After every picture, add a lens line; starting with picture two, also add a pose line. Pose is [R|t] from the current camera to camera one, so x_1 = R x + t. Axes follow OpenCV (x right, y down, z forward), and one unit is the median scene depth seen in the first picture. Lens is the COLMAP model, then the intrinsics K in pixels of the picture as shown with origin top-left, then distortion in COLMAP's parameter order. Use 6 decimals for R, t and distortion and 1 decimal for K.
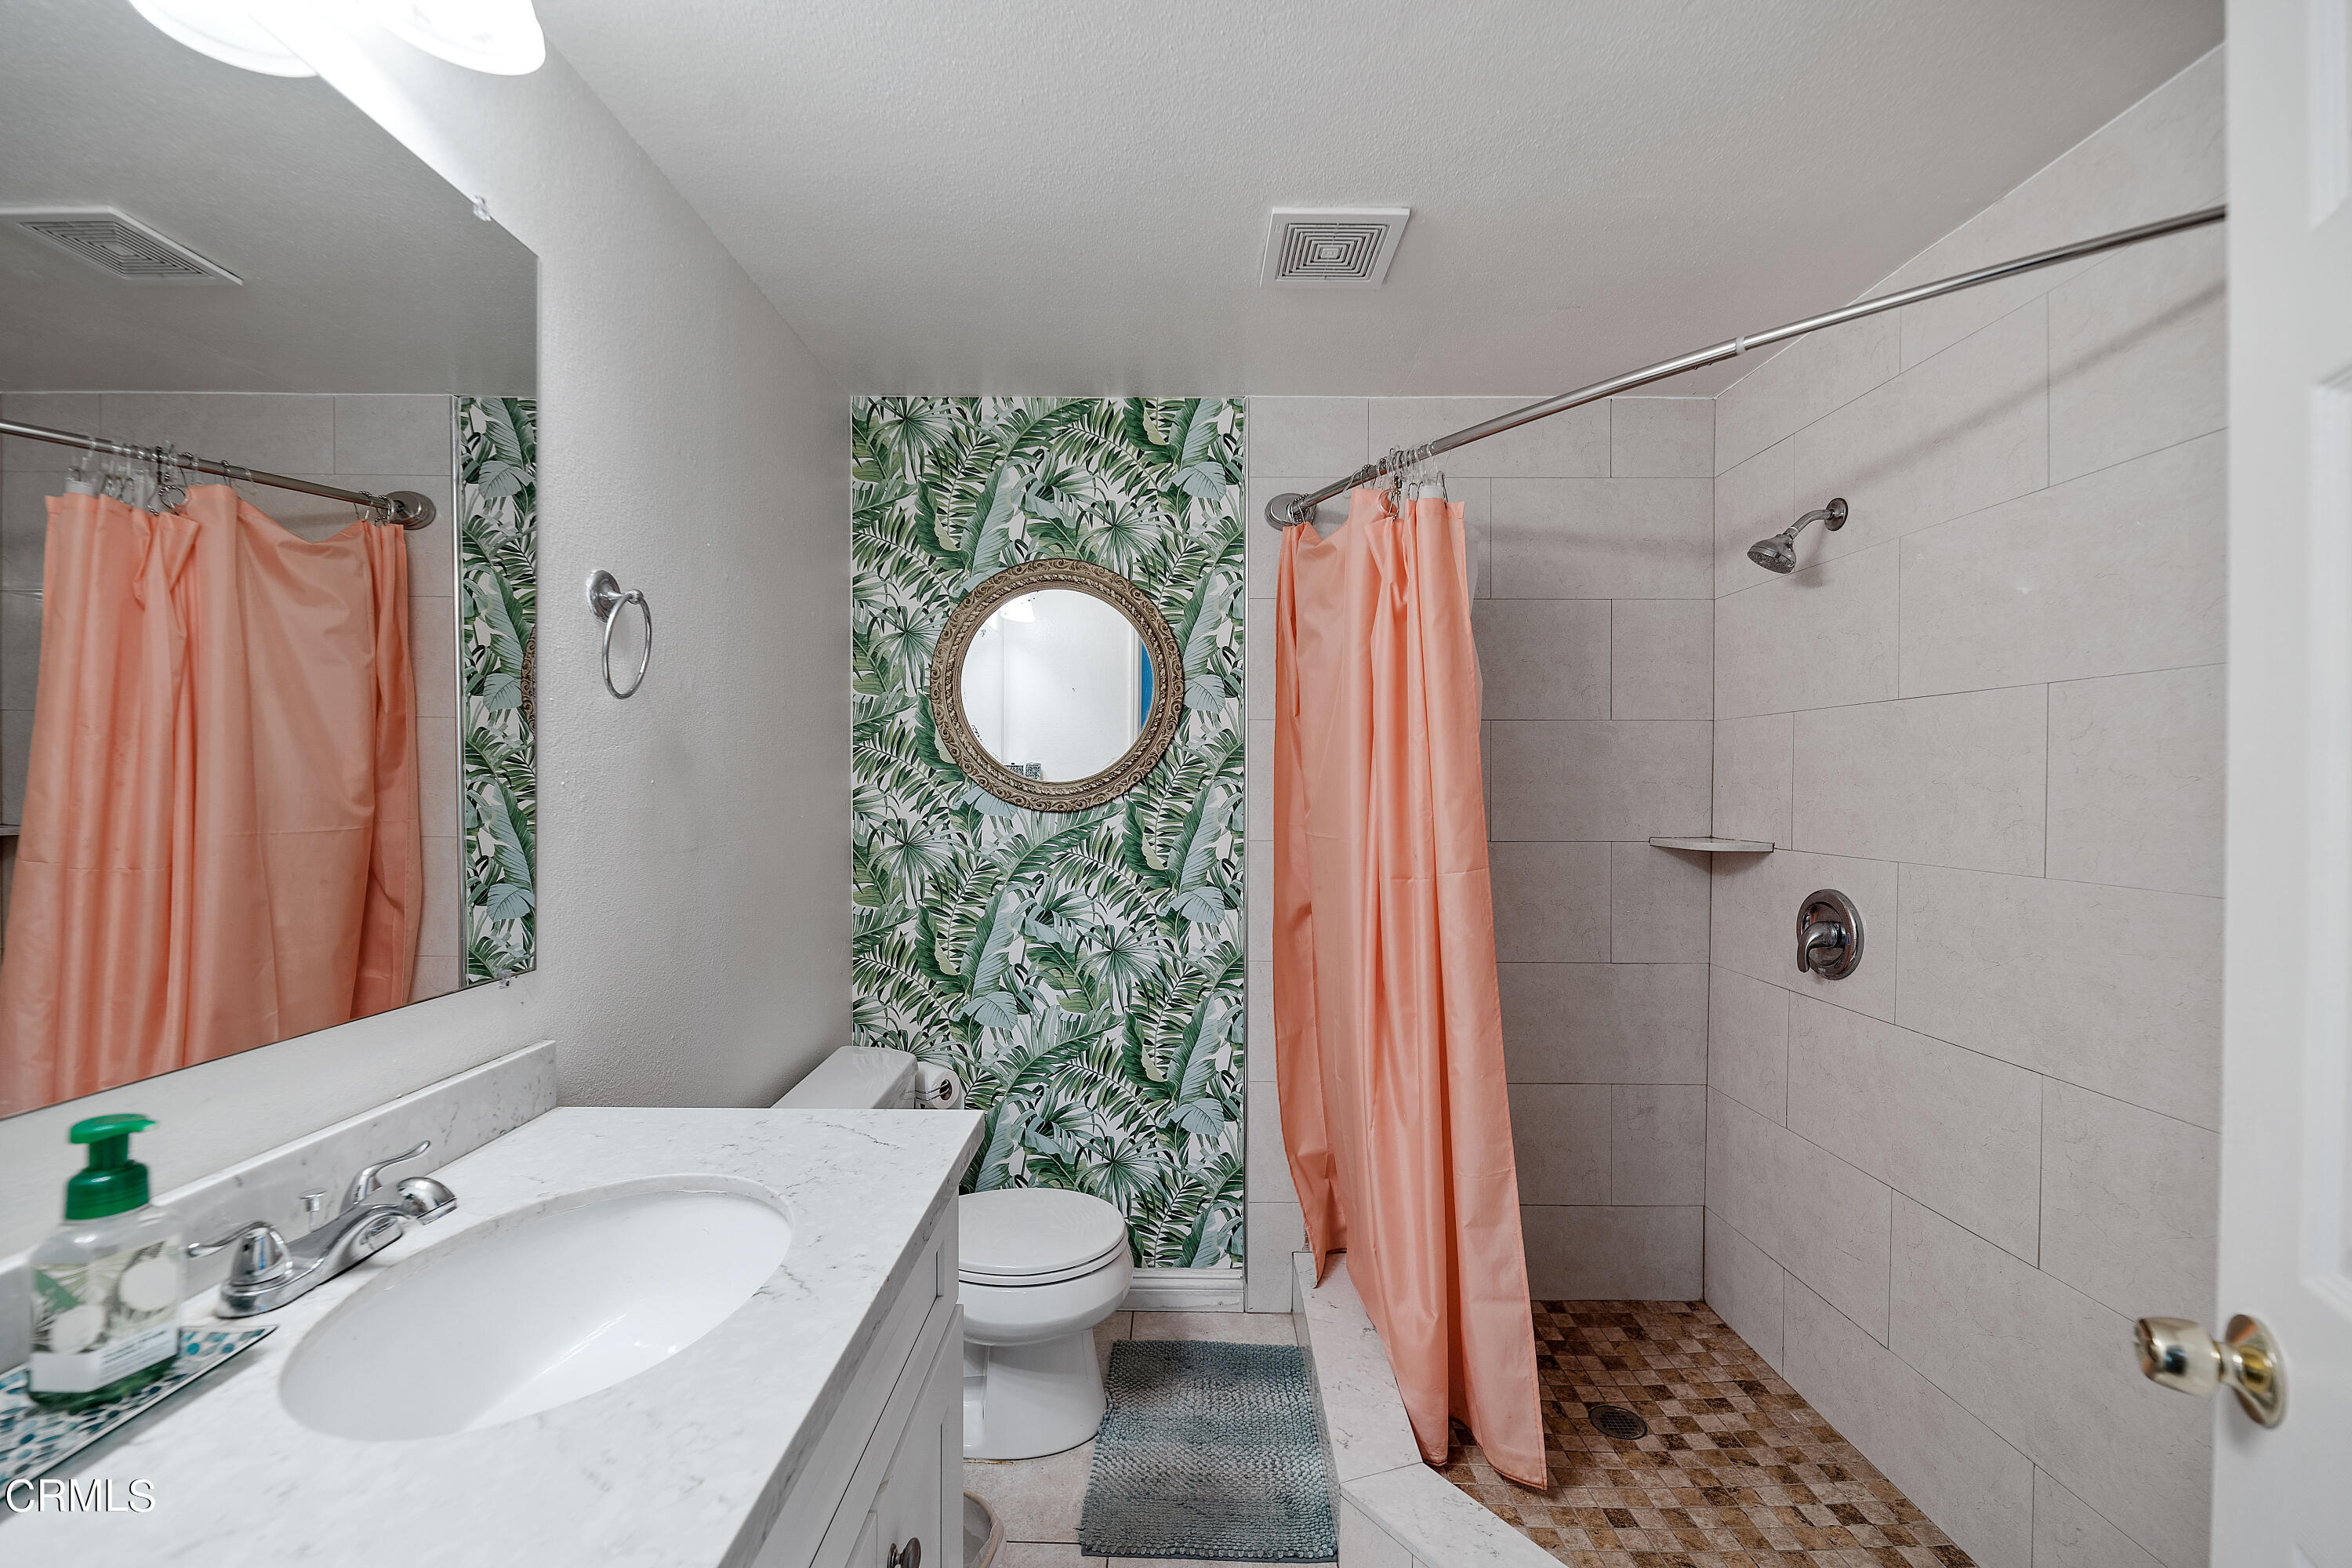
lens RADIAL K [[952.4, 0, 1169.1], [0, 952.4, 776.0], [0, 0, 1]] dist [0.003226, -0.004428]
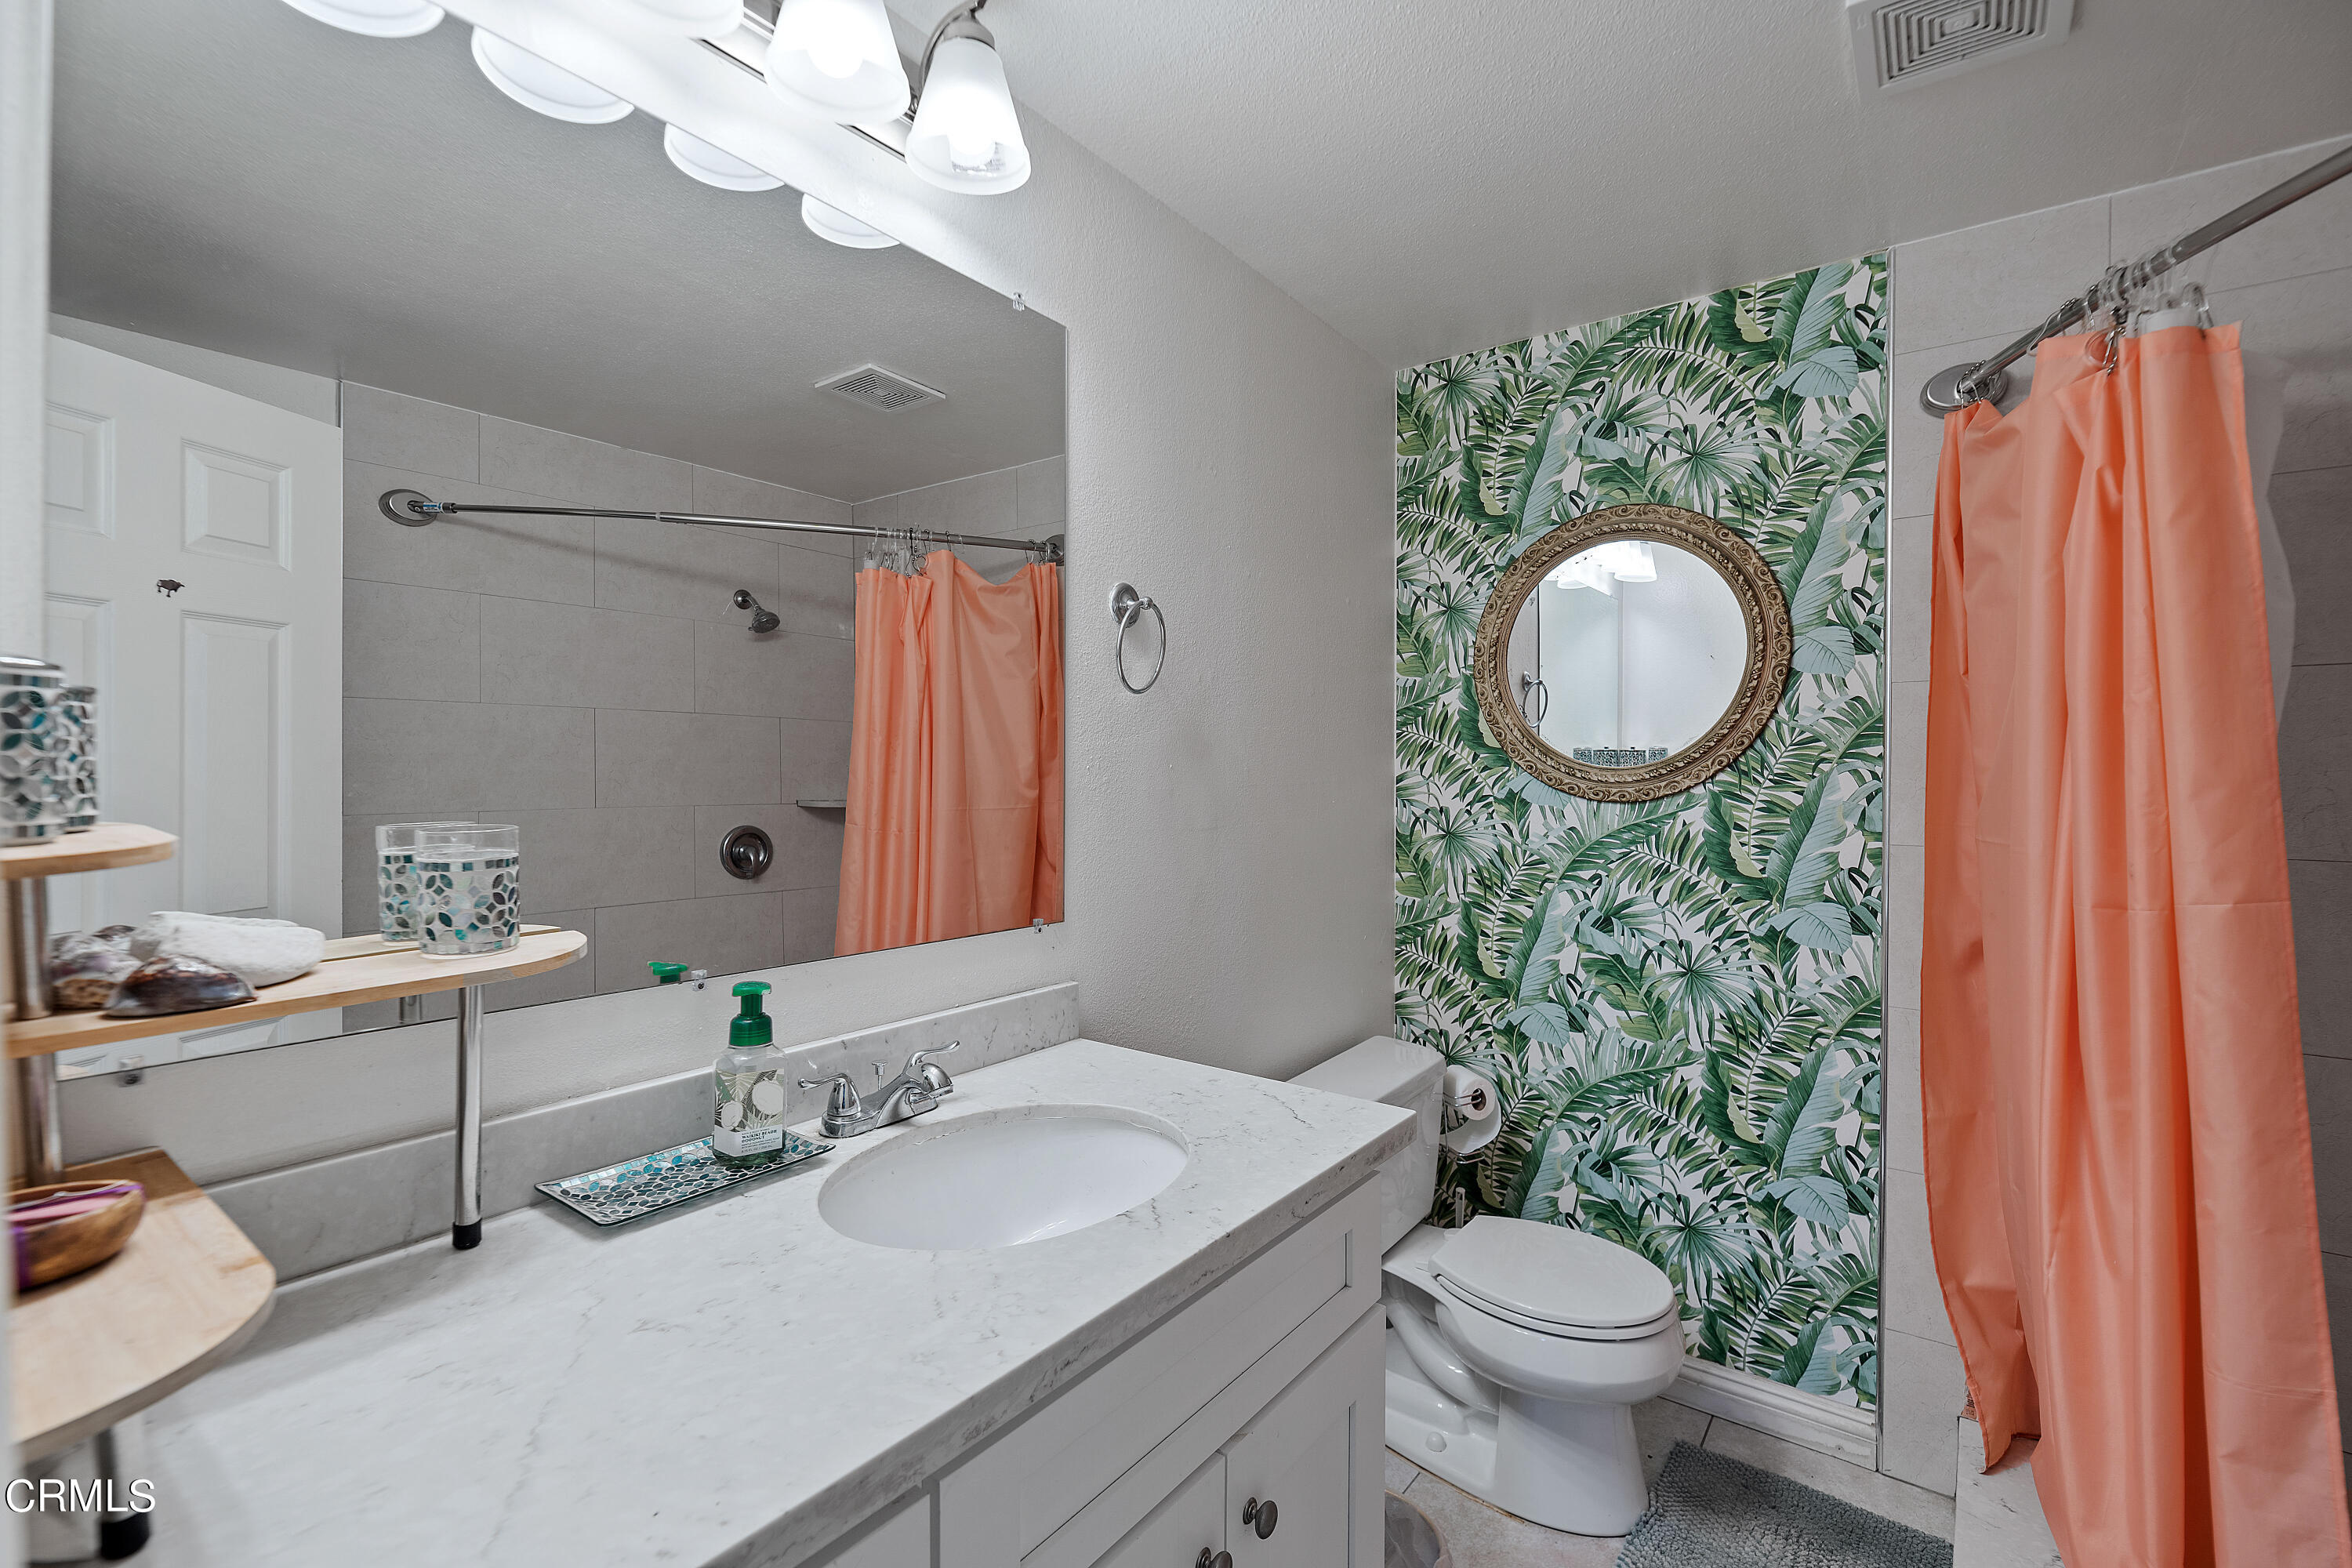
lens RADIAL K [[1023.4, 0, 1169.3], [0, 1023.4, 772.0], [0, 0, 1]] dist [0.003266, -0.003448]
pose [[0.802025, -0.001471, -0.597289, 0.115066], [0.005035, 0.999978, 0.004298, 0.004667], [0.597269, -0.006455, 0.802015, 0.022653]]
